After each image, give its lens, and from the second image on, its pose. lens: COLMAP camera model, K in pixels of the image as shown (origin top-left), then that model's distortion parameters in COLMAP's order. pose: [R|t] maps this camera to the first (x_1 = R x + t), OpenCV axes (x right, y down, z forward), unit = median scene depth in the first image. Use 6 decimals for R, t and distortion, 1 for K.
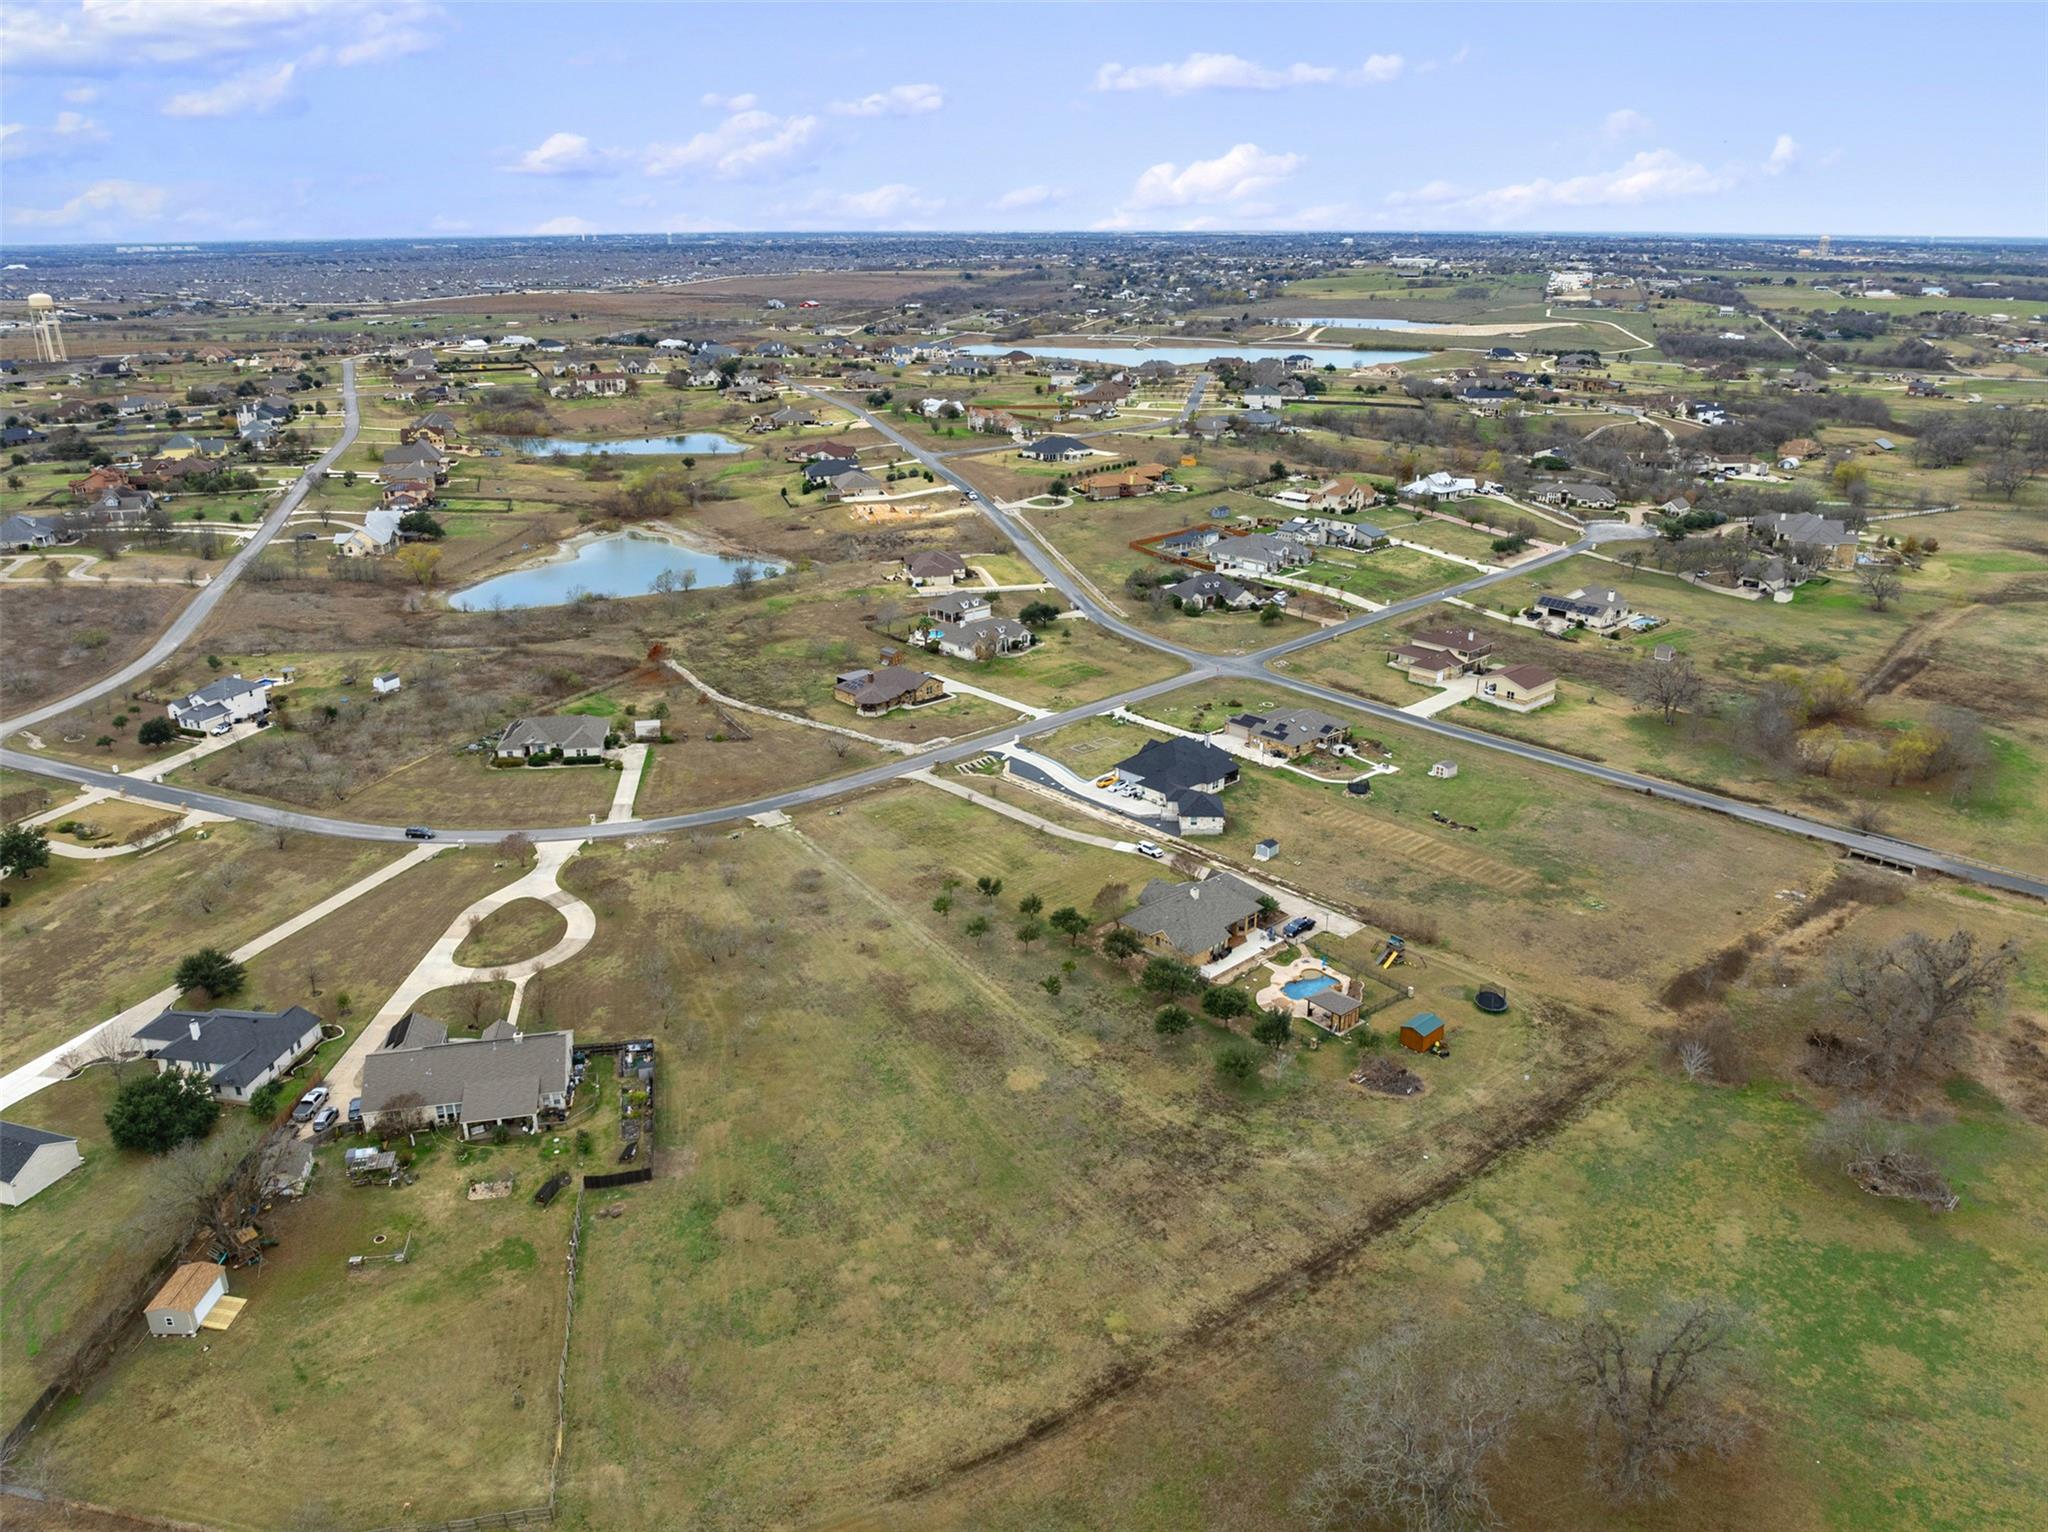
lens RADIAL K [[1444.3, 0, 1024.4], [0, 1444.3, 756.7], [0, 0, 1]] dist [-0.033077, -0.004359]
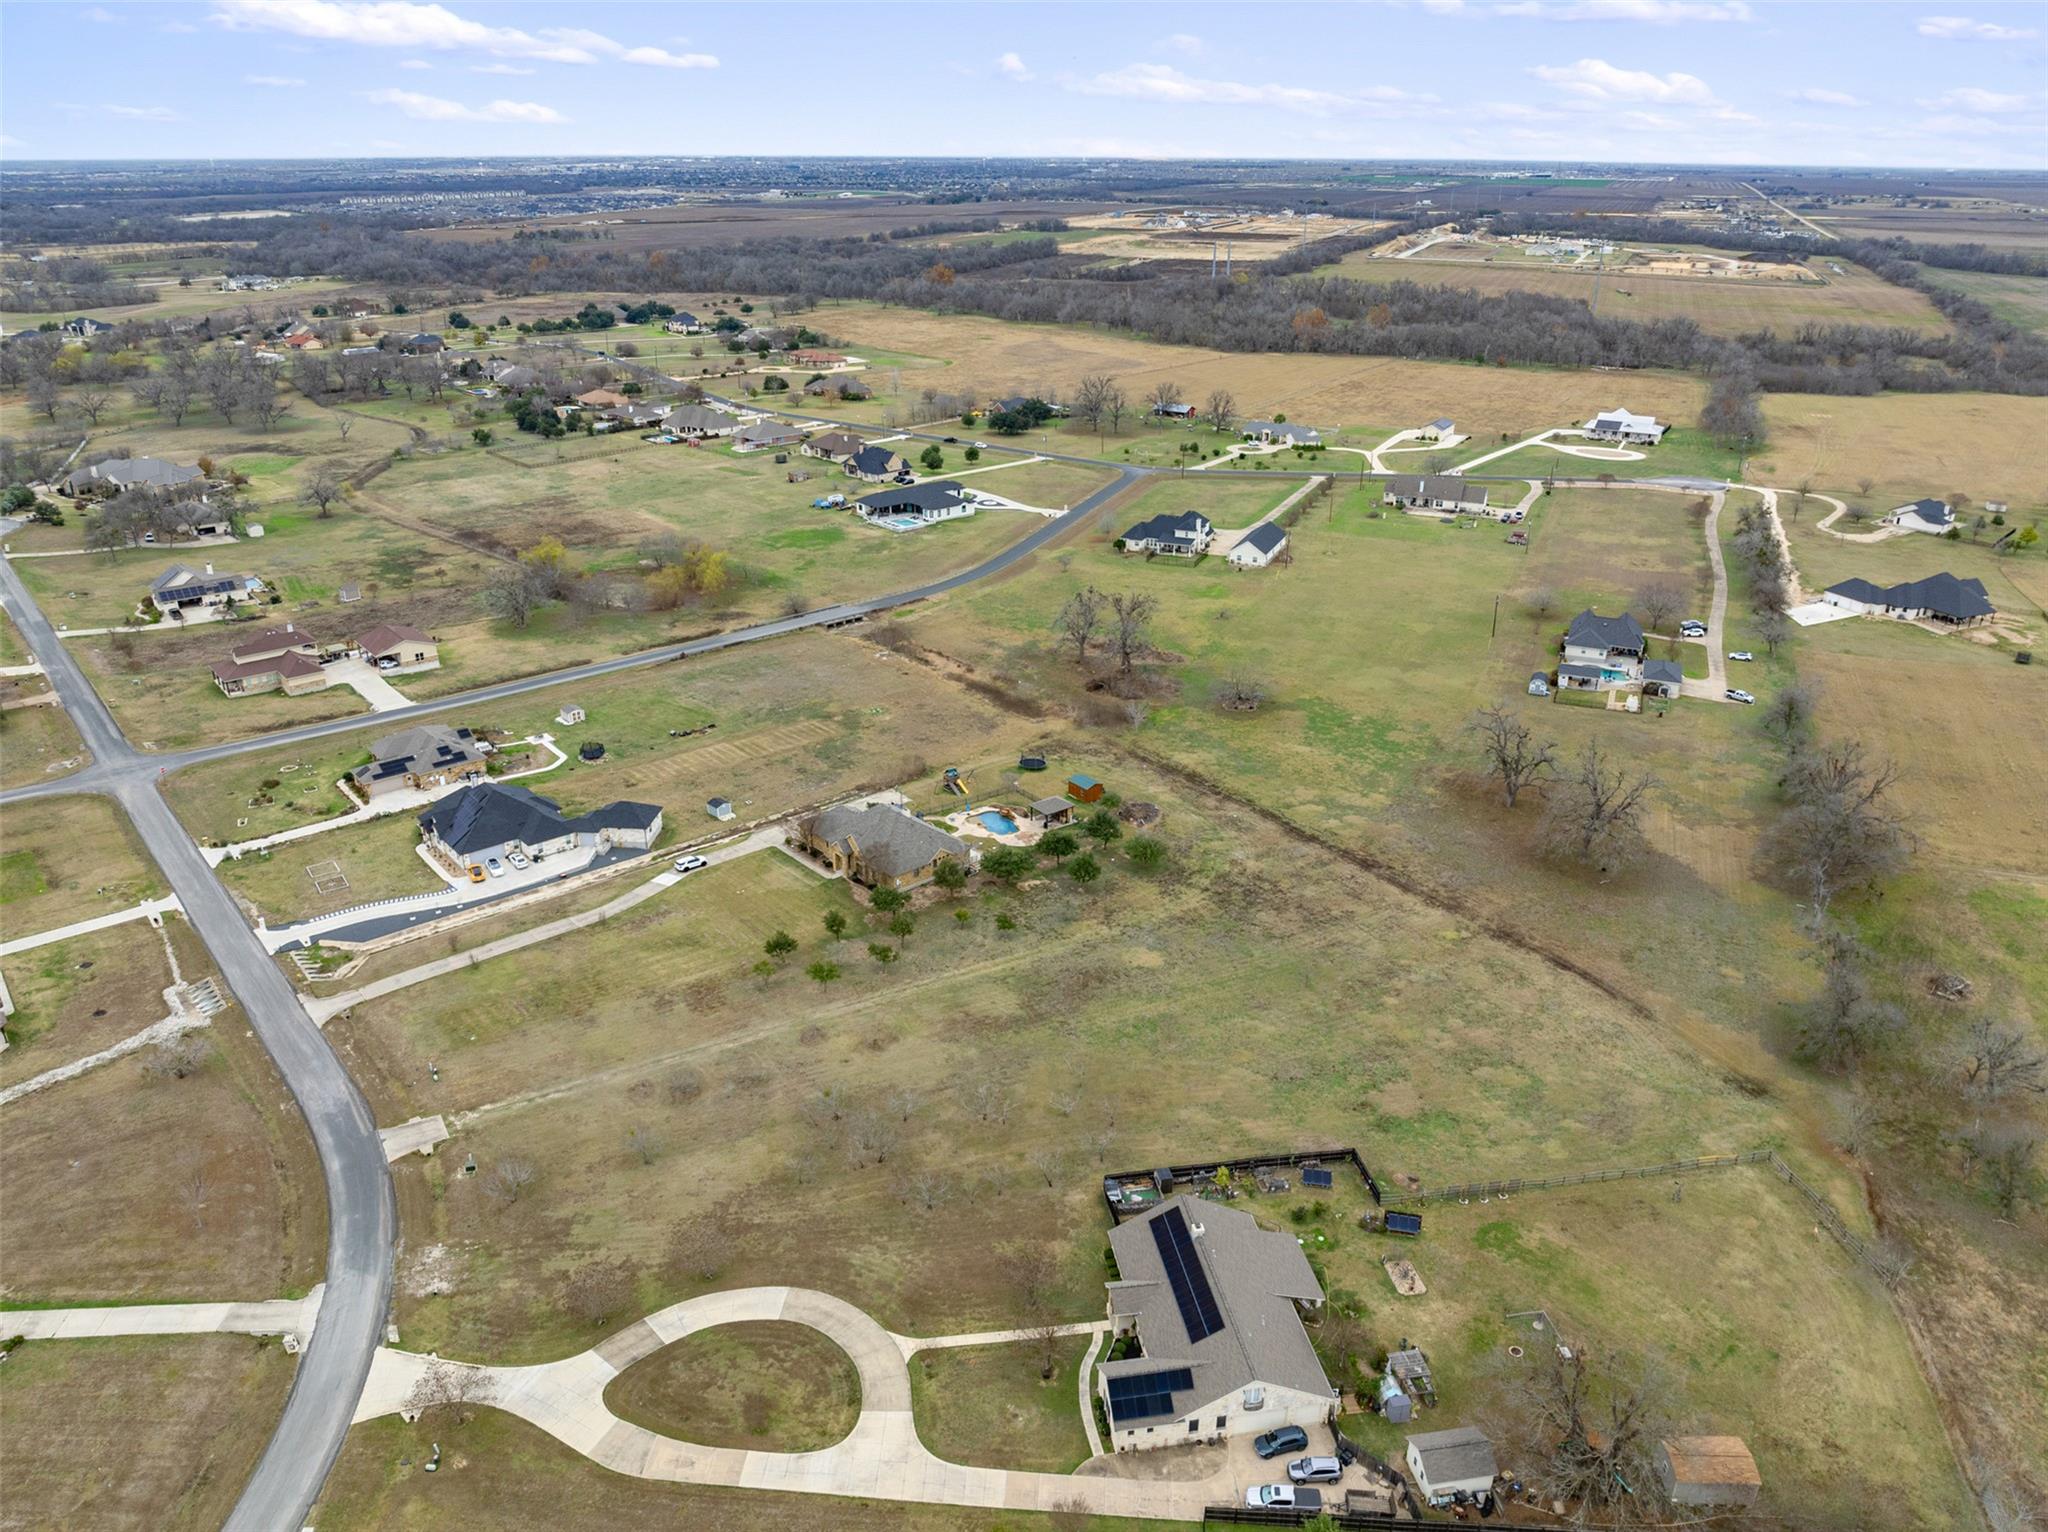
lens RADIAL K [[1444.3, 0, 1024.4], [0, 1444.3, 756.7], [0, 0, 1]] dist [-0.033077, -0.004359]
pose [[0.047374, -0.386446, 0.921094, -0.603046], [0.342797, 0.872418, 0.348393, -0.200776], [-0.938214, 0.299244, 0.173803, 0.551902]]
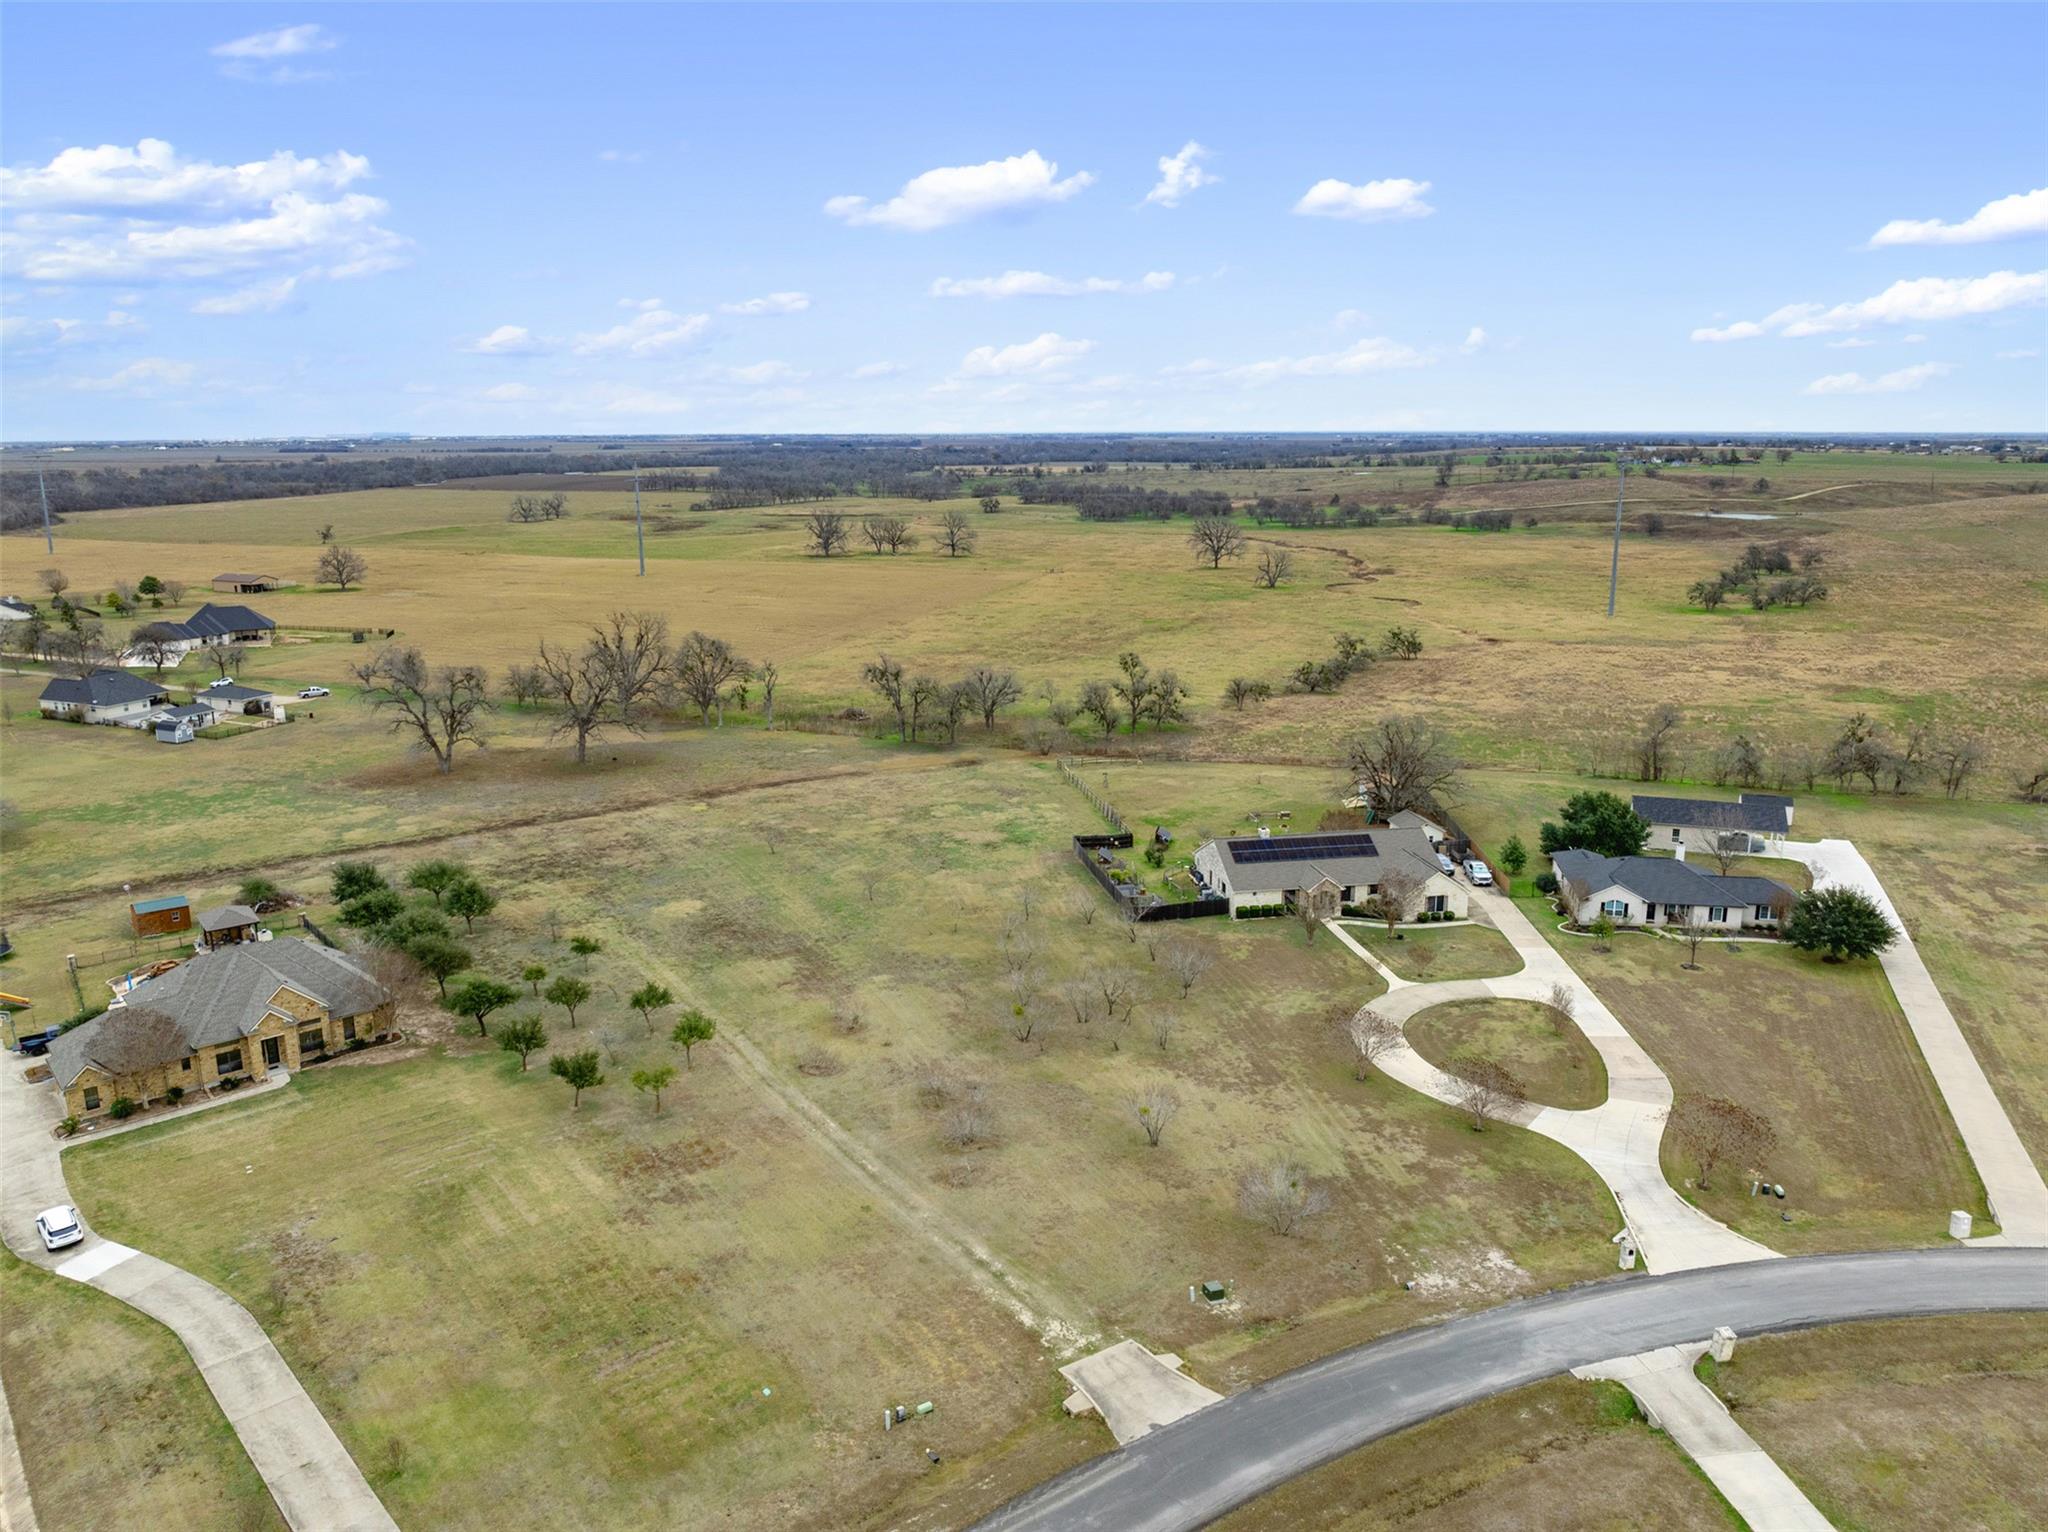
lens RADIAL K [[1444.3, 0, 1024.4], [0, 1444.3, 756.7], [0, 0, 1]] dist [-0.033077, -0.004359]
pose [[-0.999385, -0.000650, 0.035057, -0.149811], [0.018556, 0.838538, 0.544527, -0.199488], [-0.029751, 0.544843, -0.838010, 1.070804]]
